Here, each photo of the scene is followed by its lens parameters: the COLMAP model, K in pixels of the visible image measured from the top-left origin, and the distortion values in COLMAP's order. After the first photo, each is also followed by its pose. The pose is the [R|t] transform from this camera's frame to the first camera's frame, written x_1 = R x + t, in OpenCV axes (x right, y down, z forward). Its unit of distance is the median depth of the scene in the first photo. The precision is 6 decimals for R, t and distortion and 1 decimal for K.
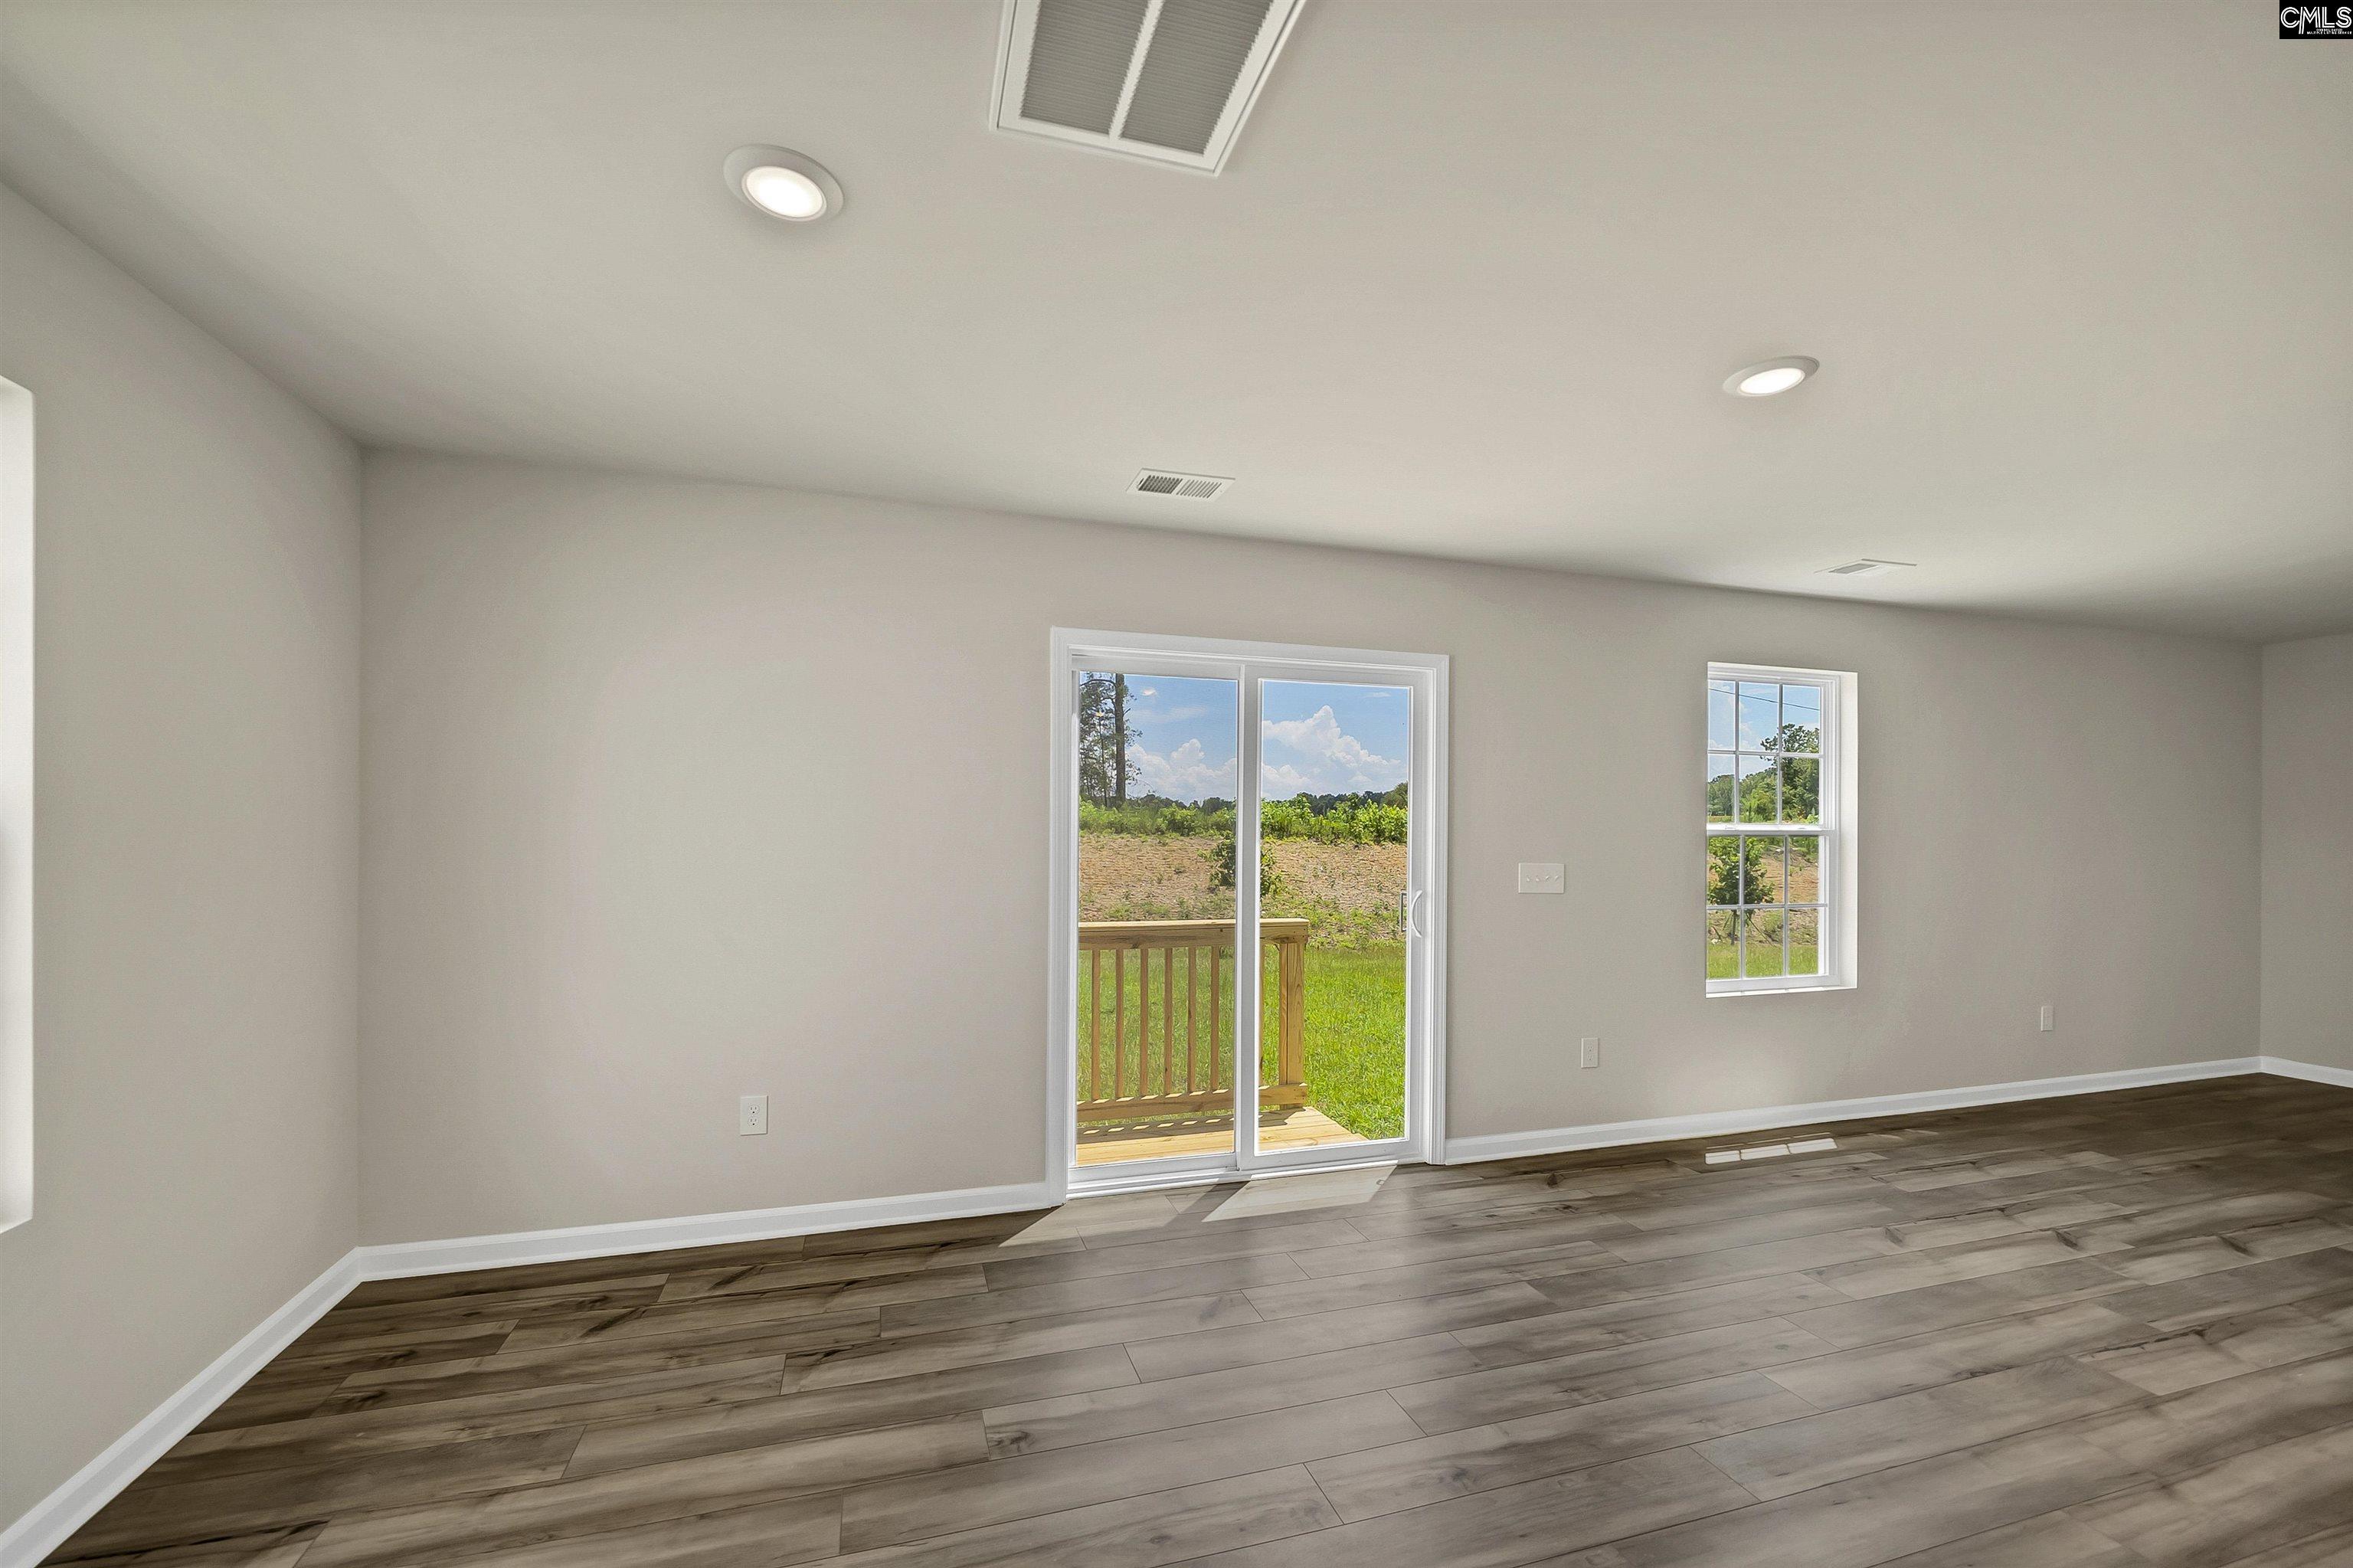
lens RADIAL K [[879.0, 0, 1053.4], [0, 879.0, 840.1], [0, 0, 1]] dist [-0.009113, 0.000044]
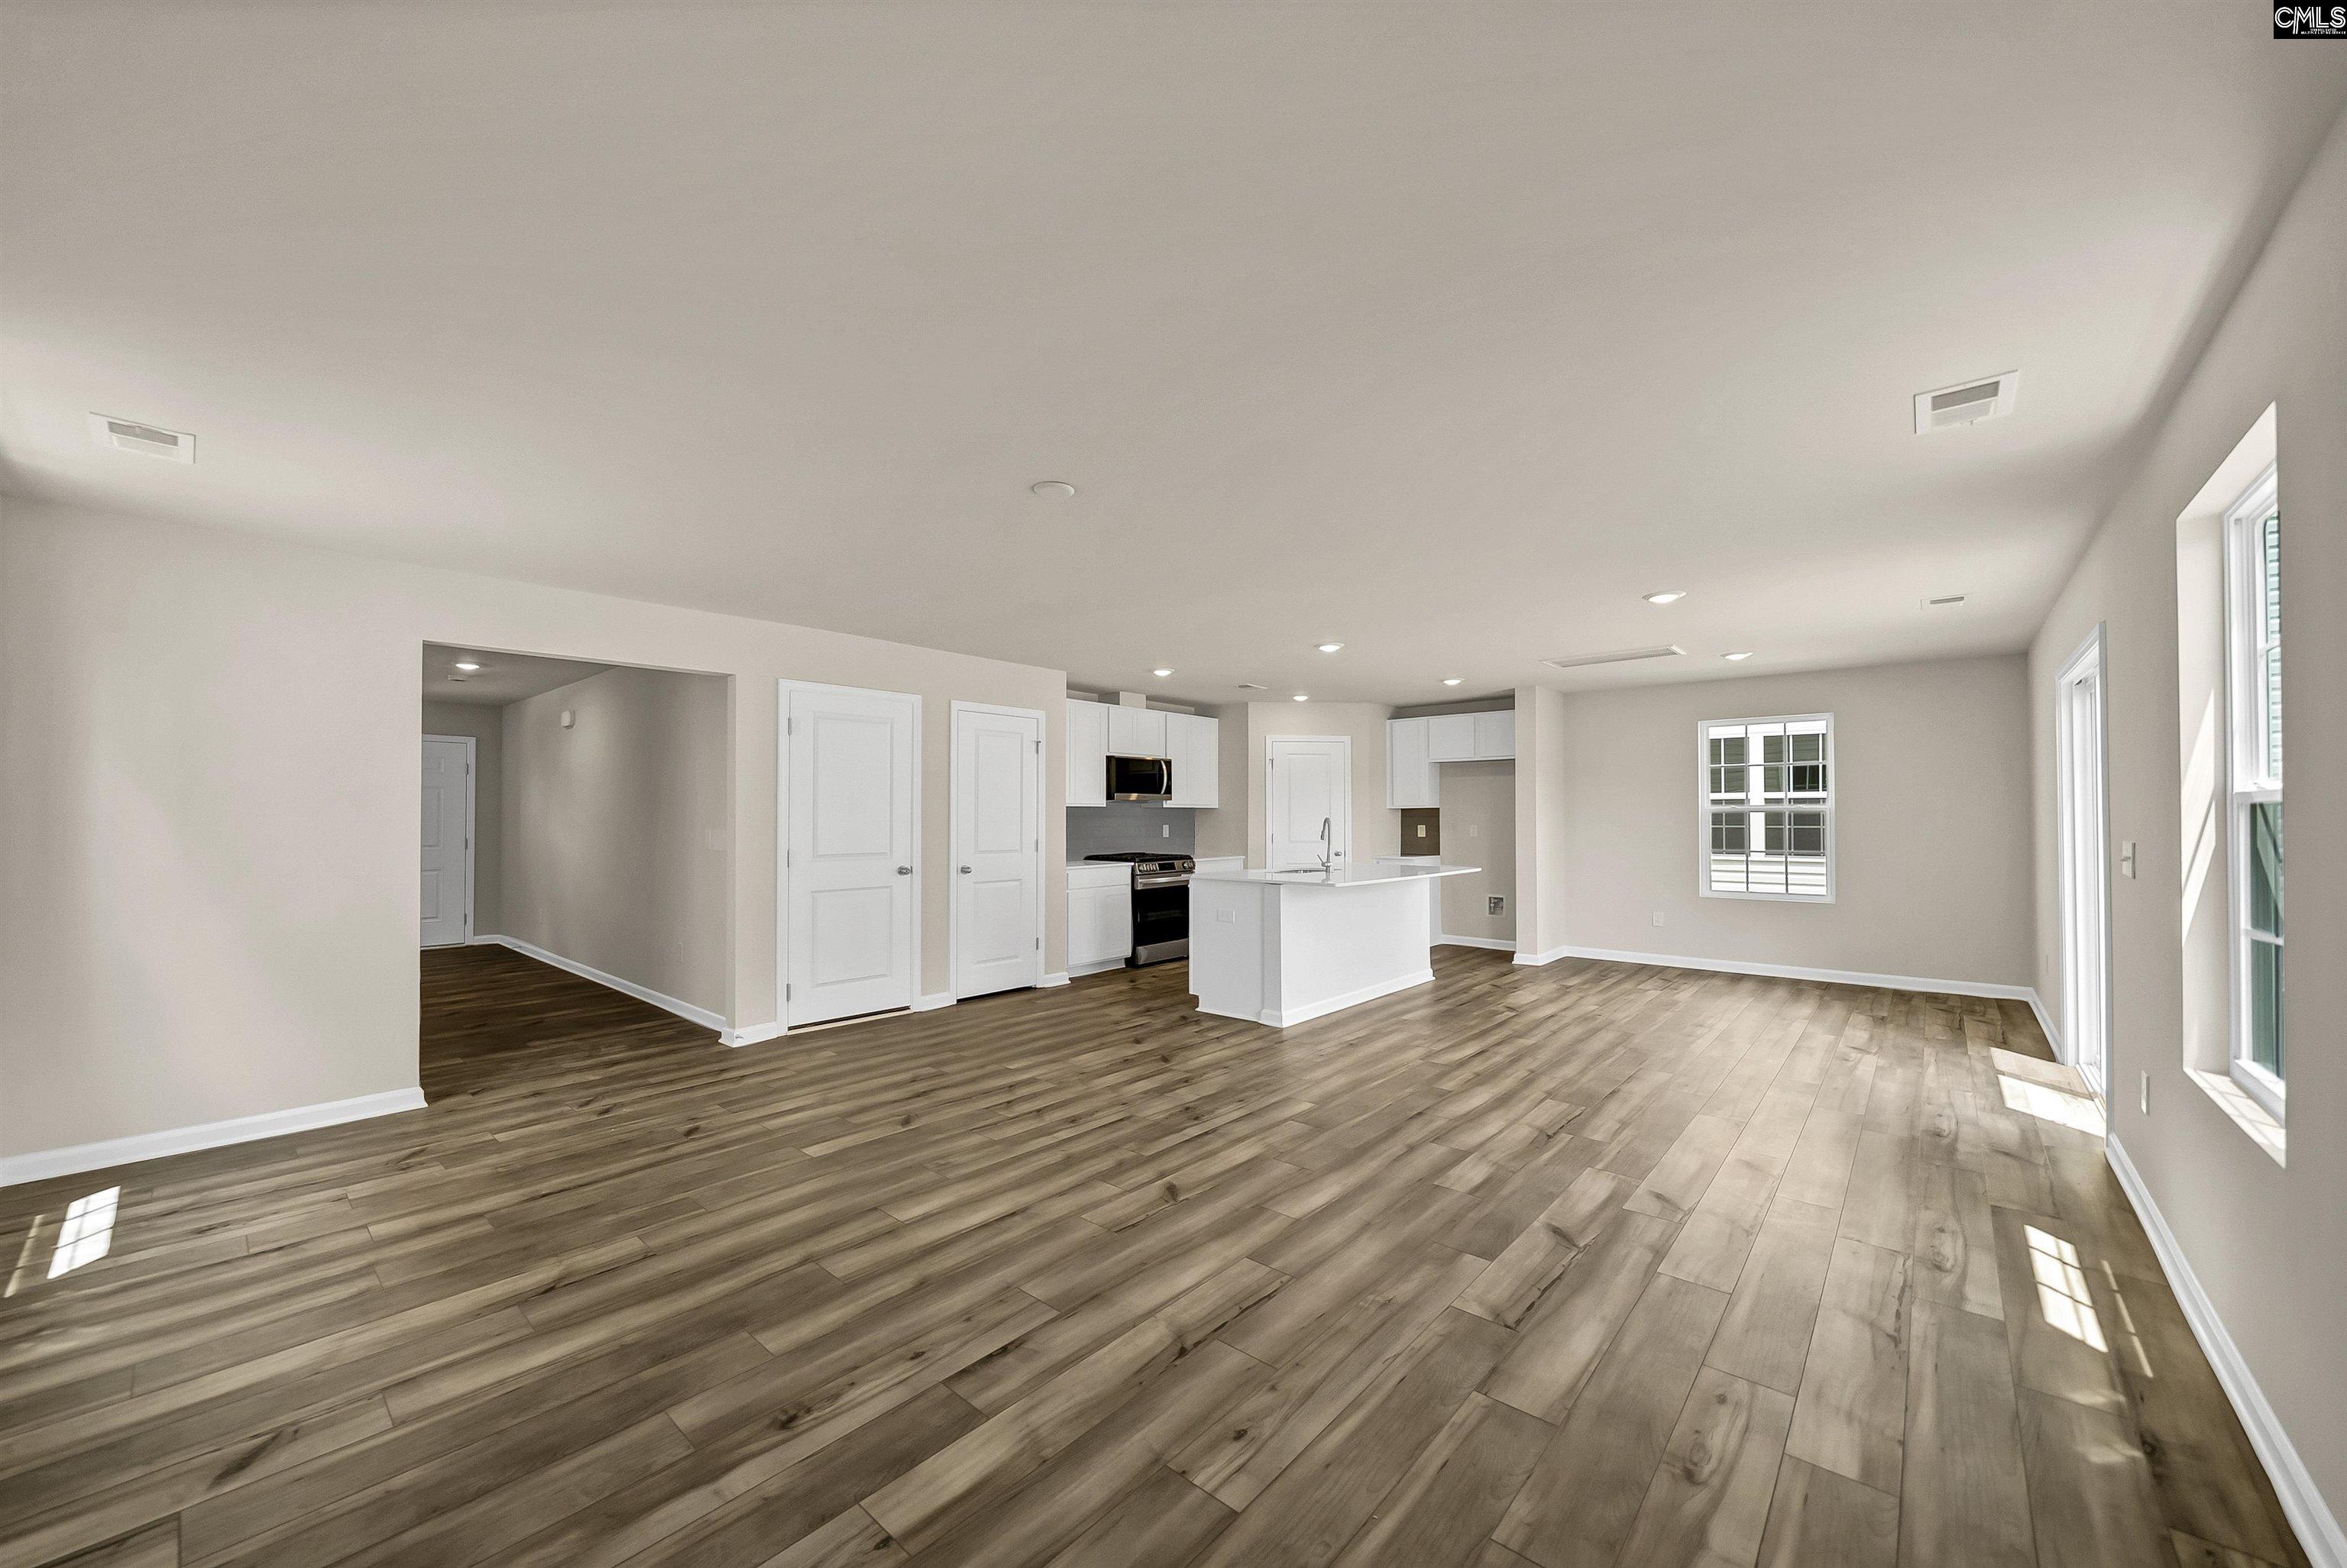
lens RADIAL K [[857.5, 0, 1042.5], [0, 857.5, 801.2], [0, 0, 1]] dist [0.000464, -0.000720]
pose [[-0.873651, -0.010715, -0.486435, 2.314390], [-0.007101, 0.999932, -0.009274, 0.021607], [0.486502, -0.004648, -0.873667, 1.537816]]
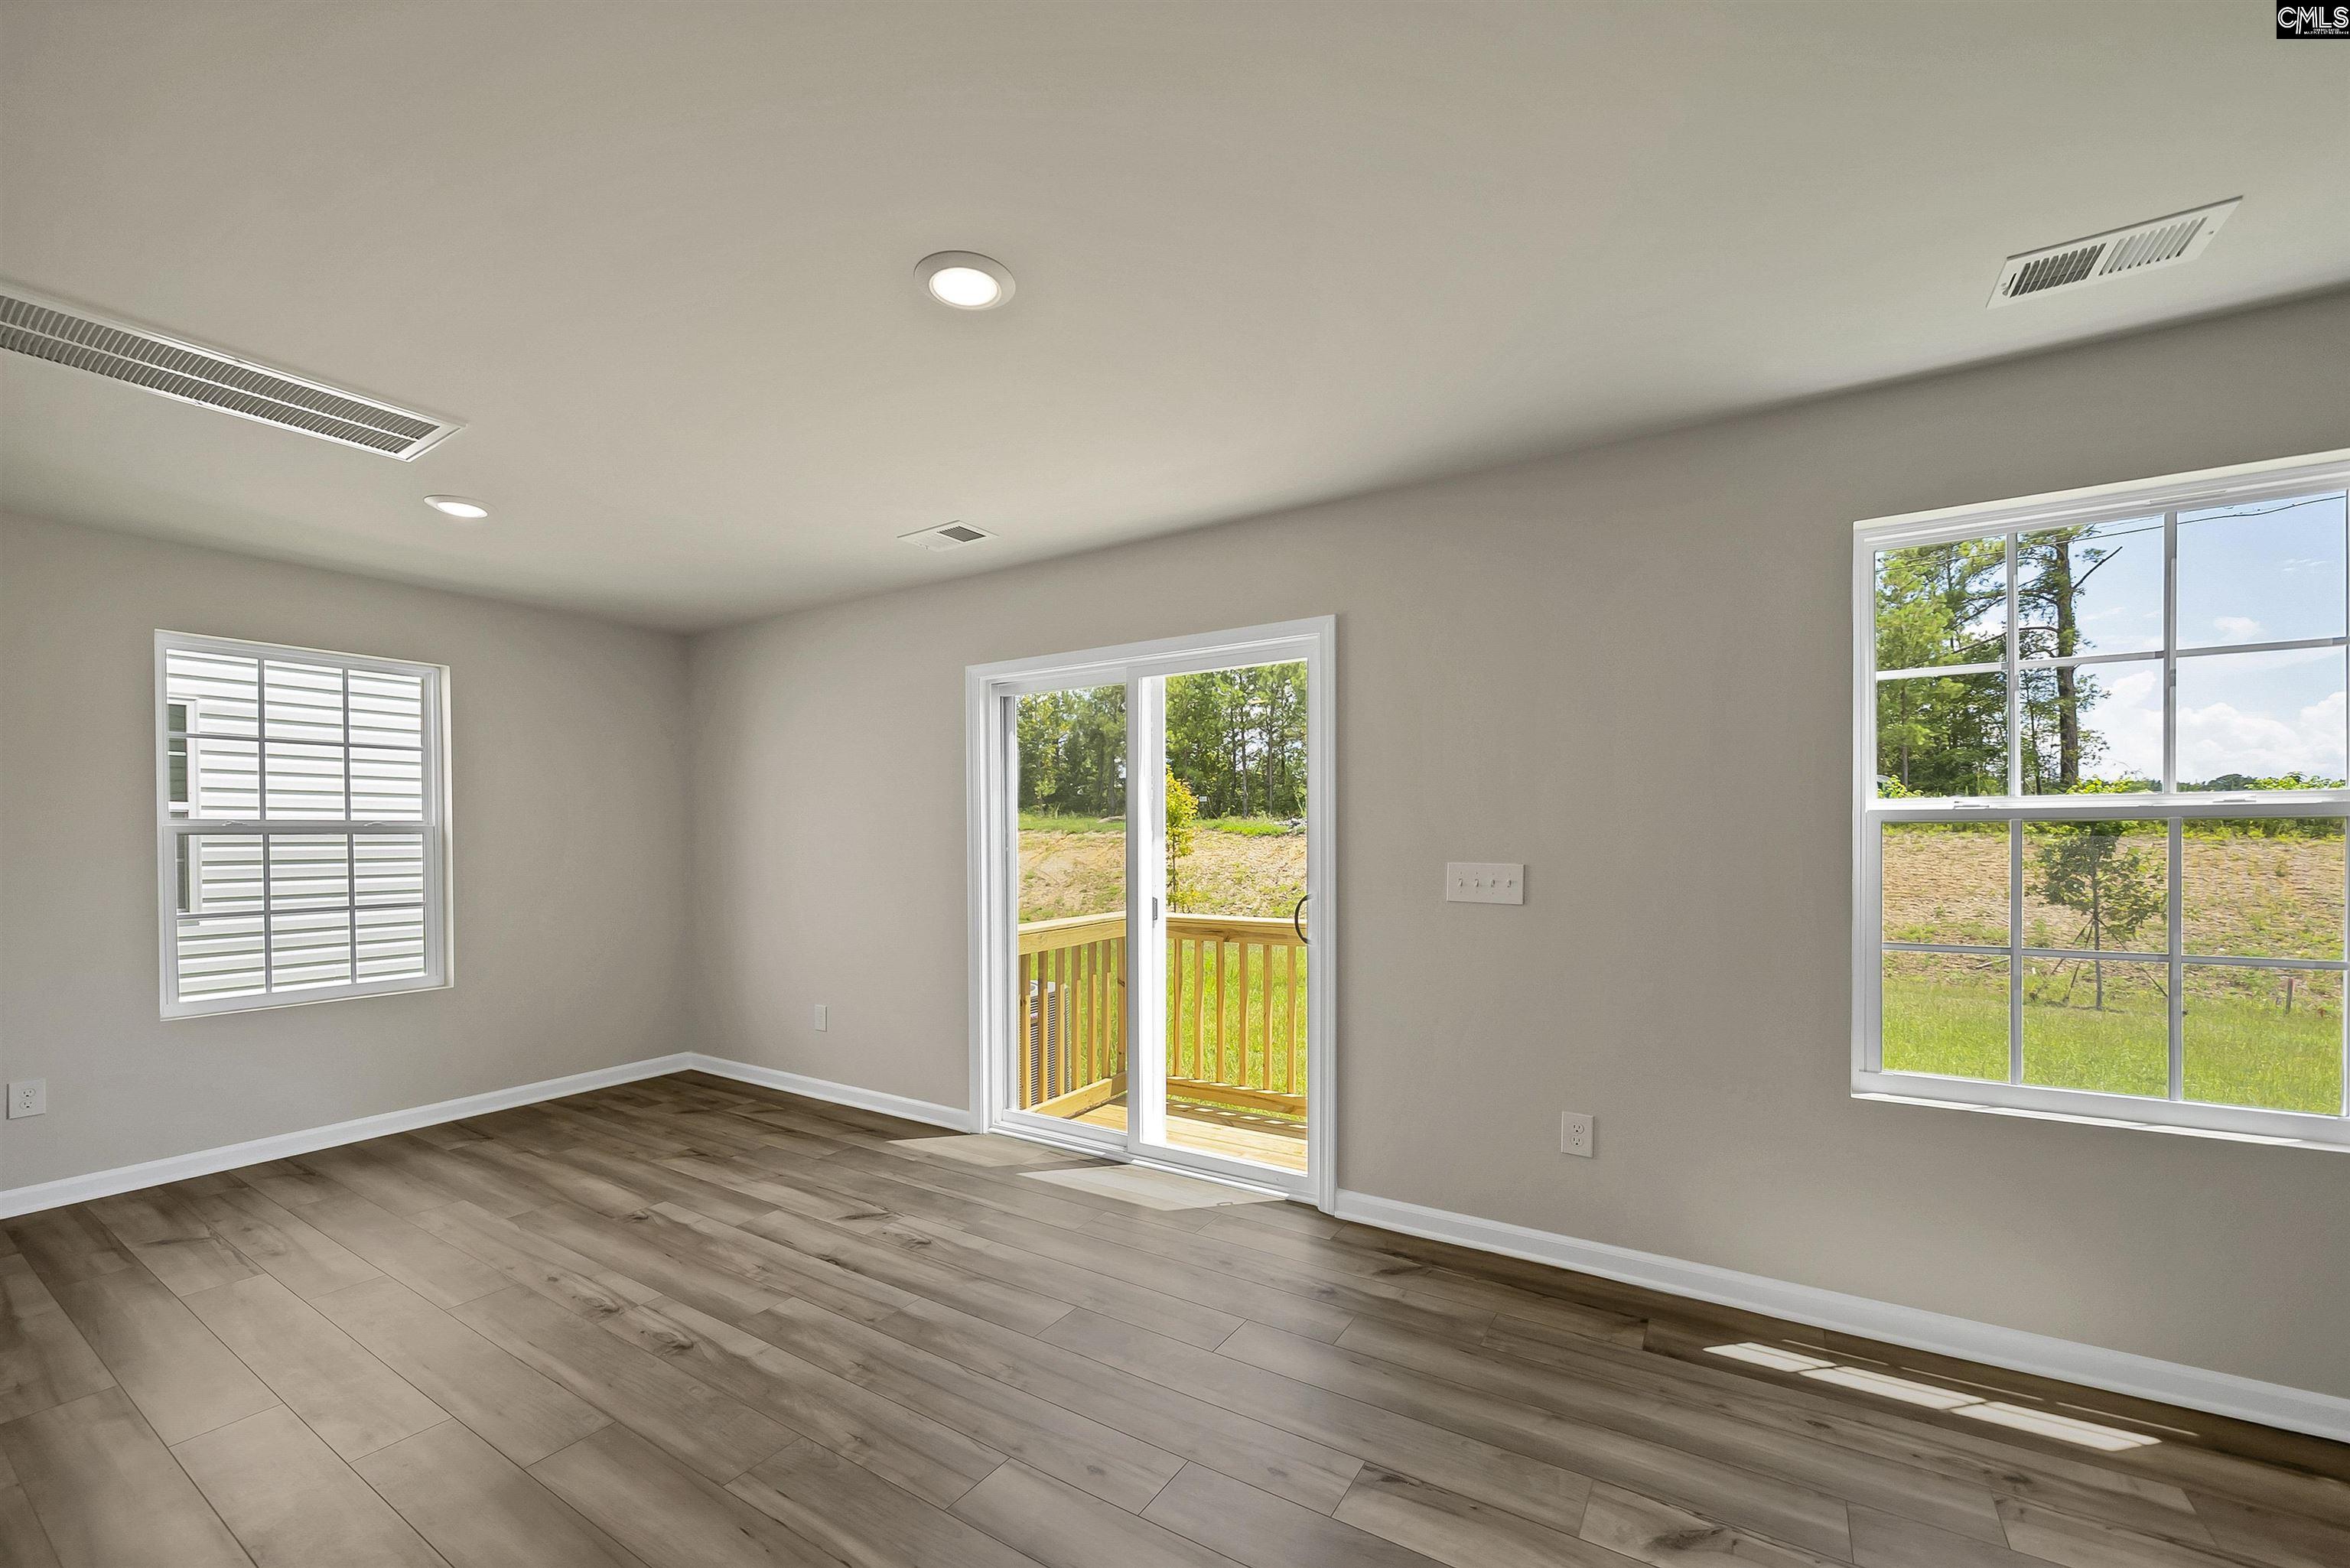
lens RADIAL K [[881.1, 0, 1246.6], [0, 881.1, 847.1], [0, 0, 1]] dist [-0.007750, 0.000835]
pose [[0.714065, -0.000434, -0.700079, 1.182532], [0.000064, 1.000000, -0.000555, 0.037918], [0.700079, 0.000351, 0.714065, 0.448228]]
